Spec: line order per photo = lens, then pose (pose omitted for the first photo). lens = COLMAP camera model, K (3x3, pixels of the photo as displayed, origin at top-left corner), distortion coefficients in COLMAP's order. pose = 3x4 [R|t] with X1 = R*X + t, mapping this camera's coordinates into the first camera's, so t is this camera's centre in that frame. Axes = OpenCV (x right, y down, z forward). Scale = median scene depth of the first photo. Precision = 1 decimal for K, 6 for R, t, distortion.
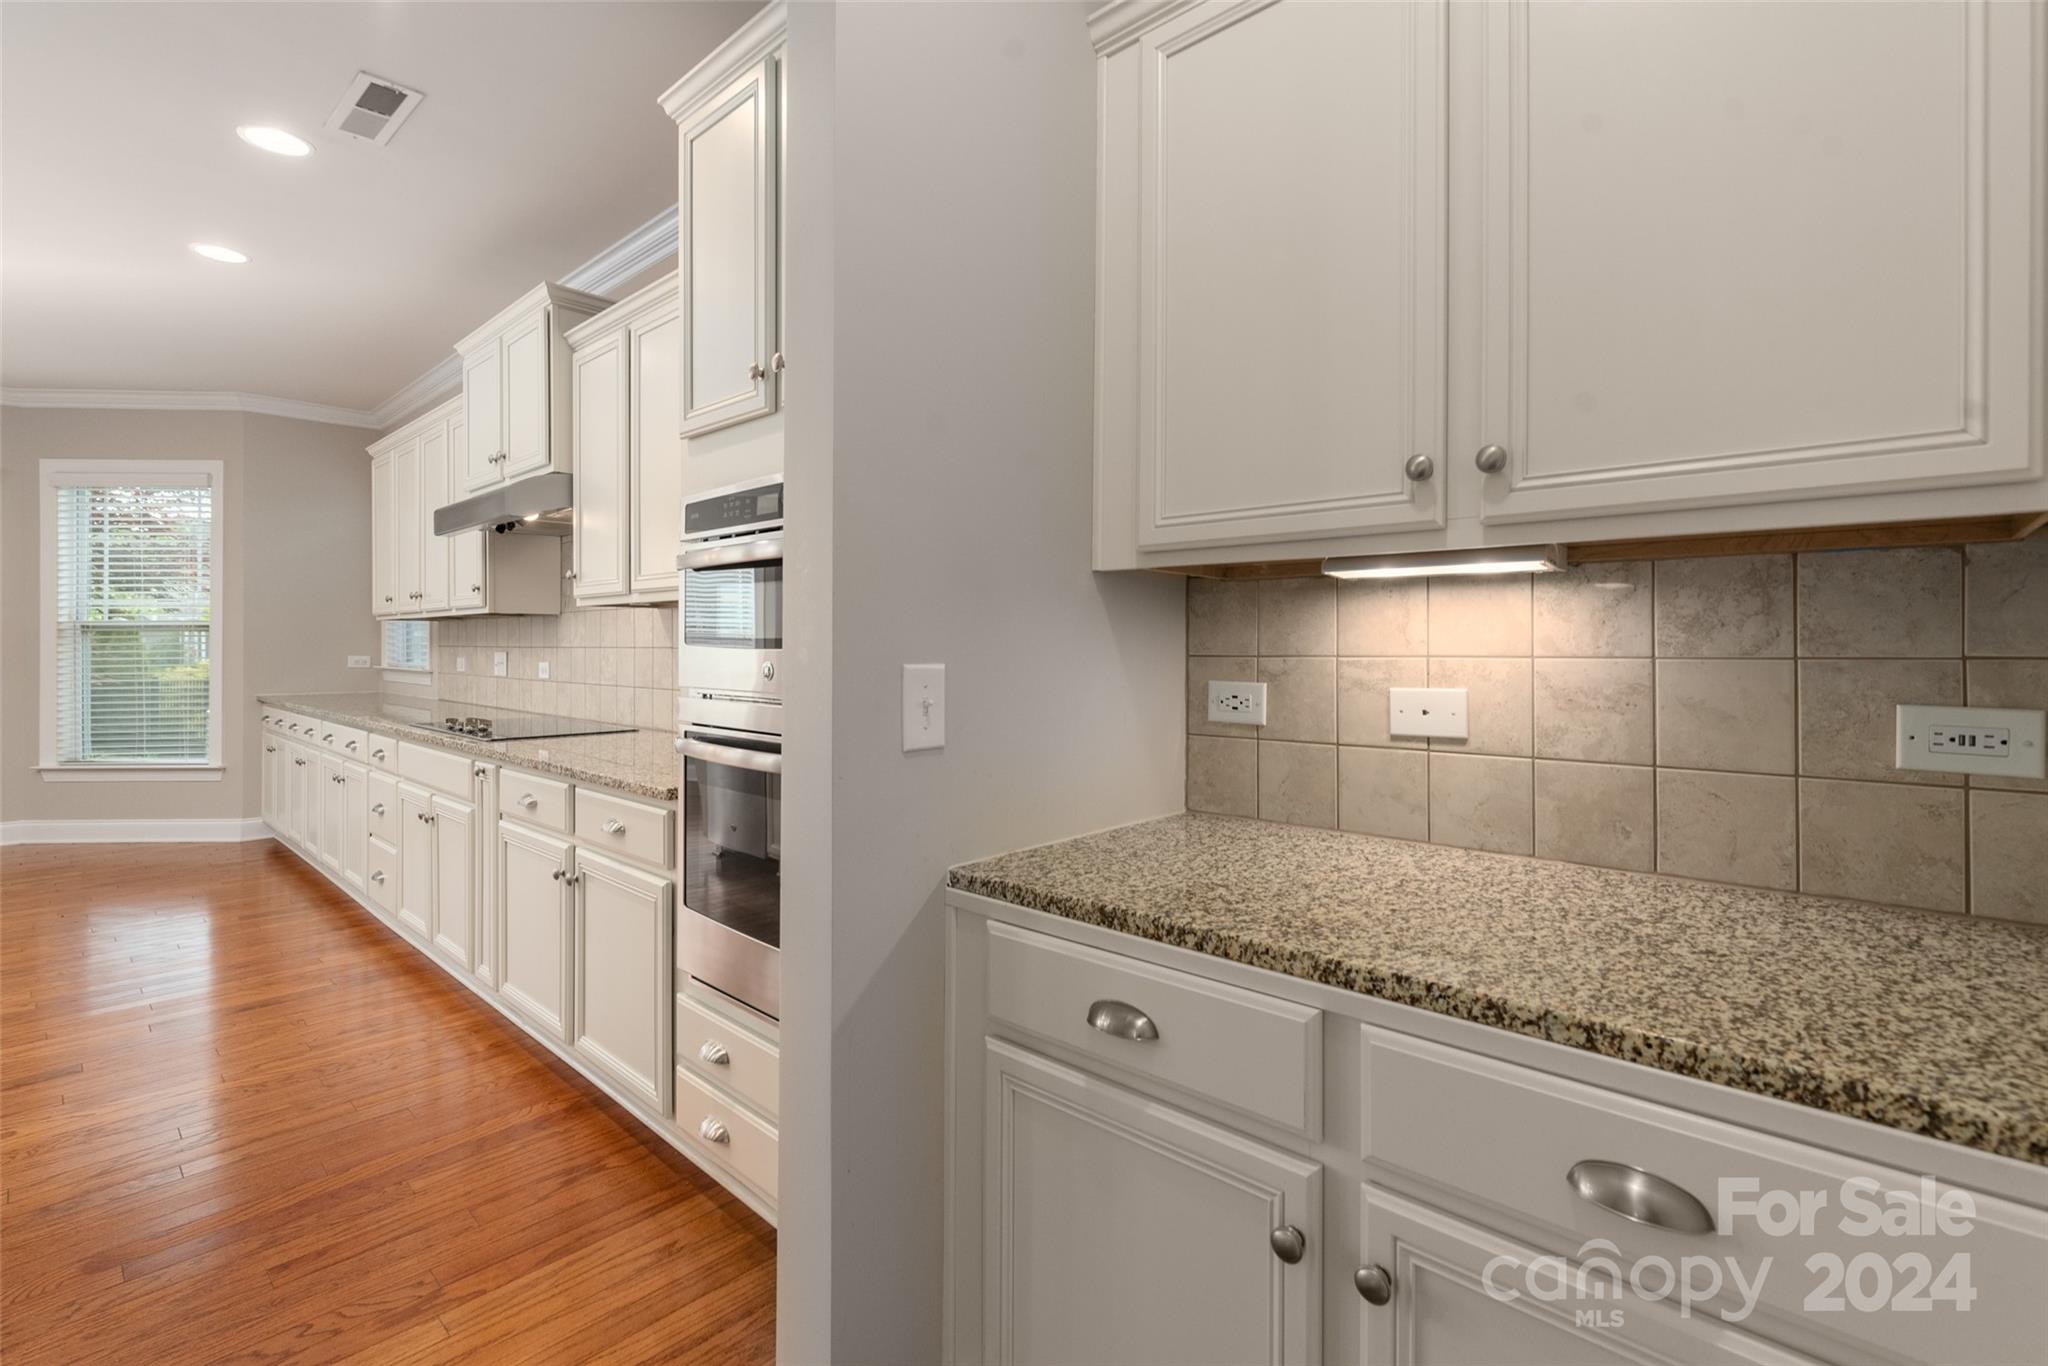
lens RADIAL K [[918.3, 0, 1049.4], [0, 918.3, 656.6], [0, 0, 1]] dist [0.003277, 0.000165]
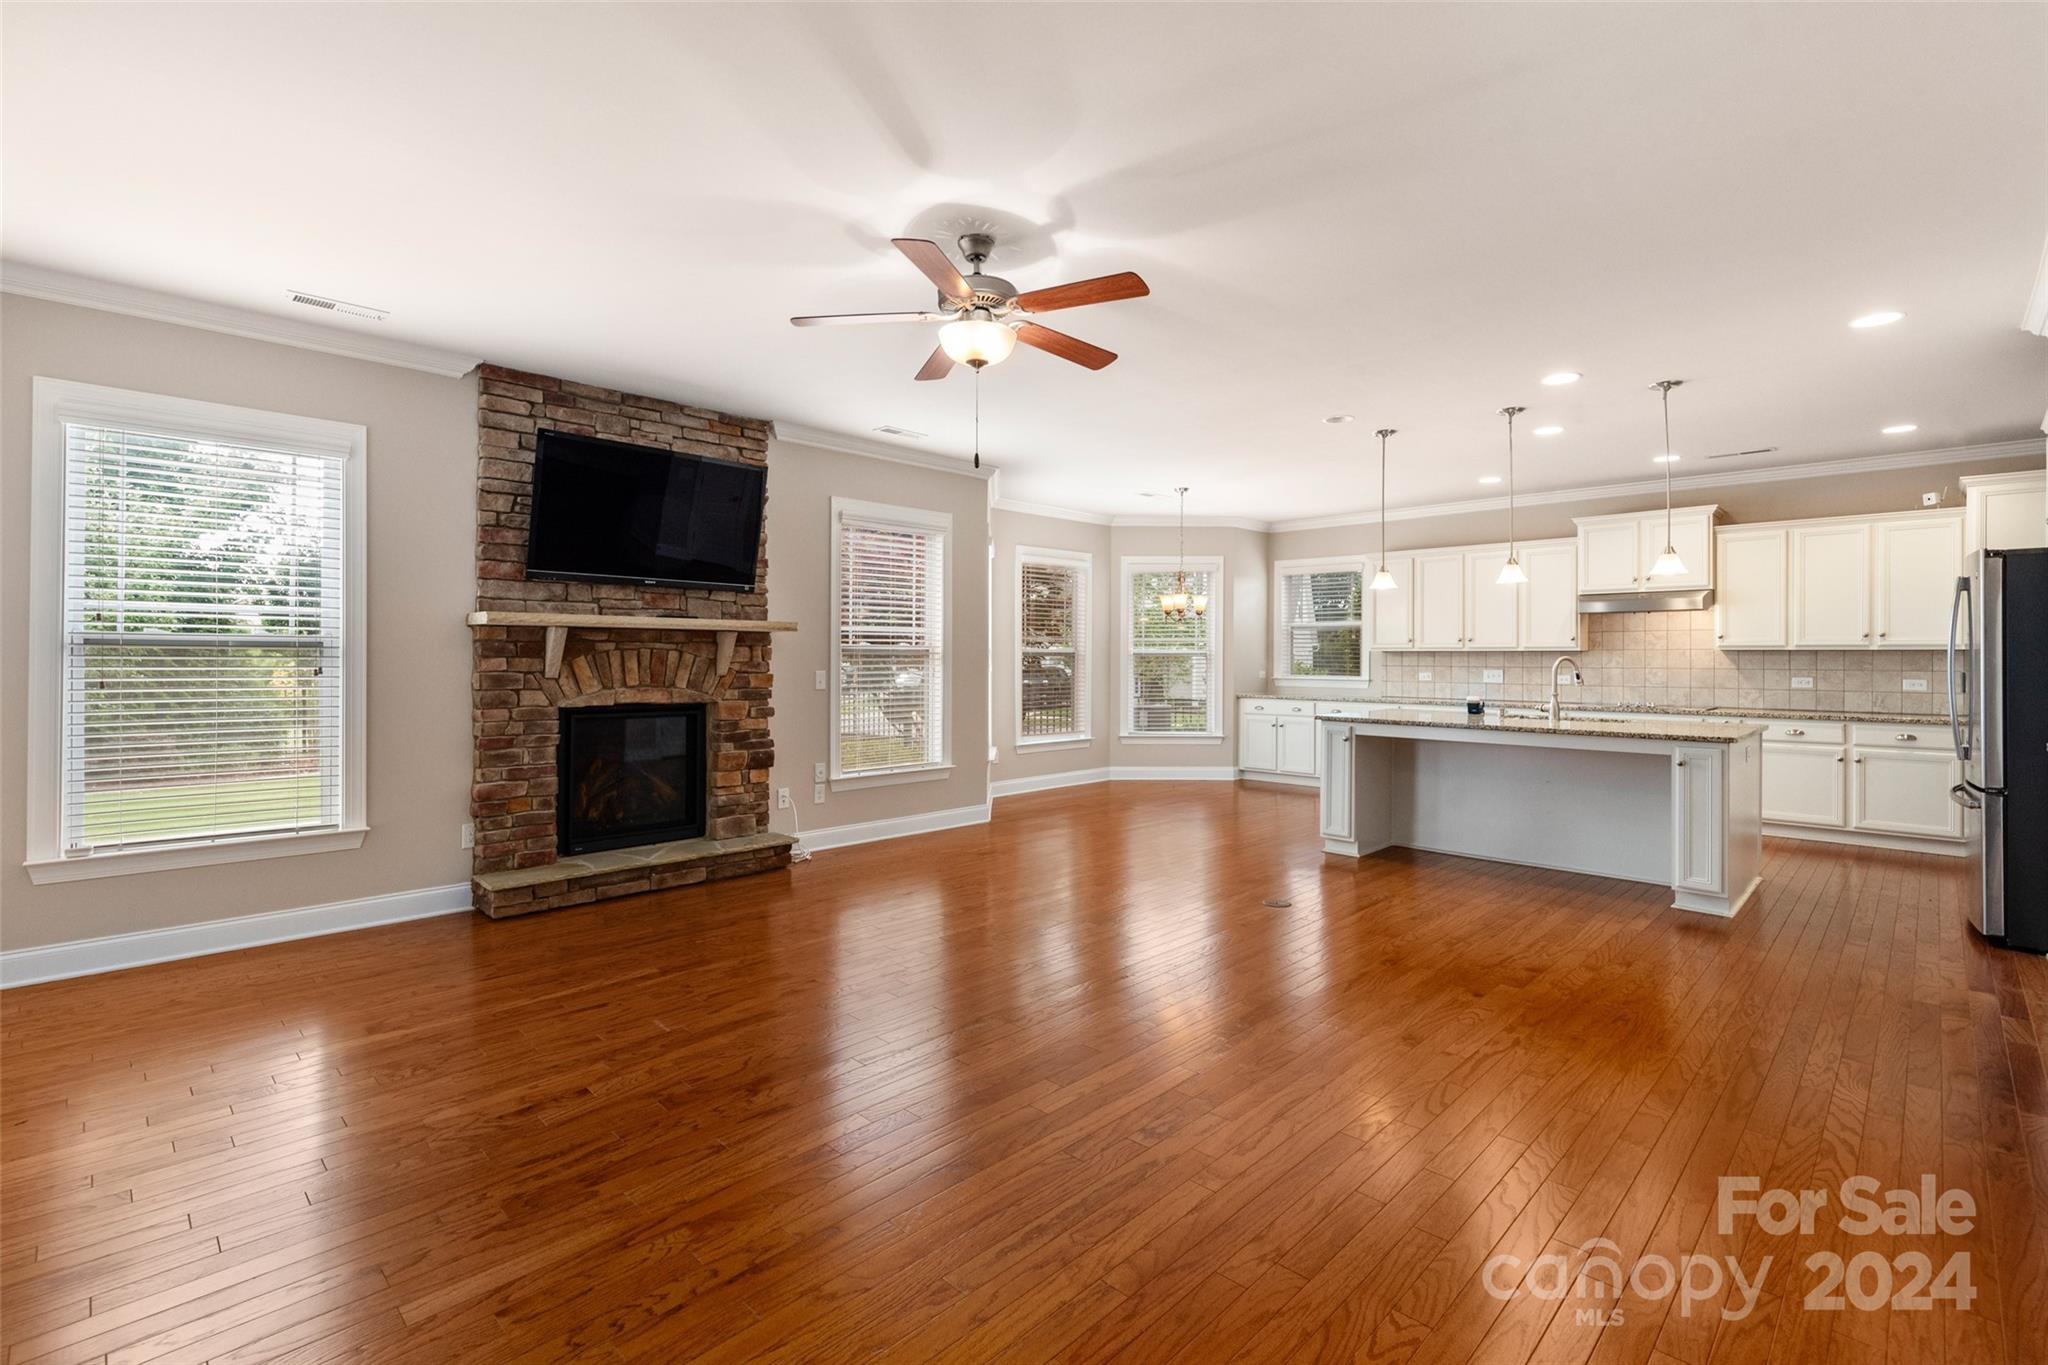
lens RADIAL K [[921.8, 0, 1012.6], [0, 921.8, 654.0], [0, 0, 1]] dist [-0.004484, -0.000878]
pose [[0.998224, -0.002482, -0.059520, -1.219173], [0.001550, 0.999875, -0.015715, -0.006633], [0.059552, 0.015594, 0.998103, -0.757213]]
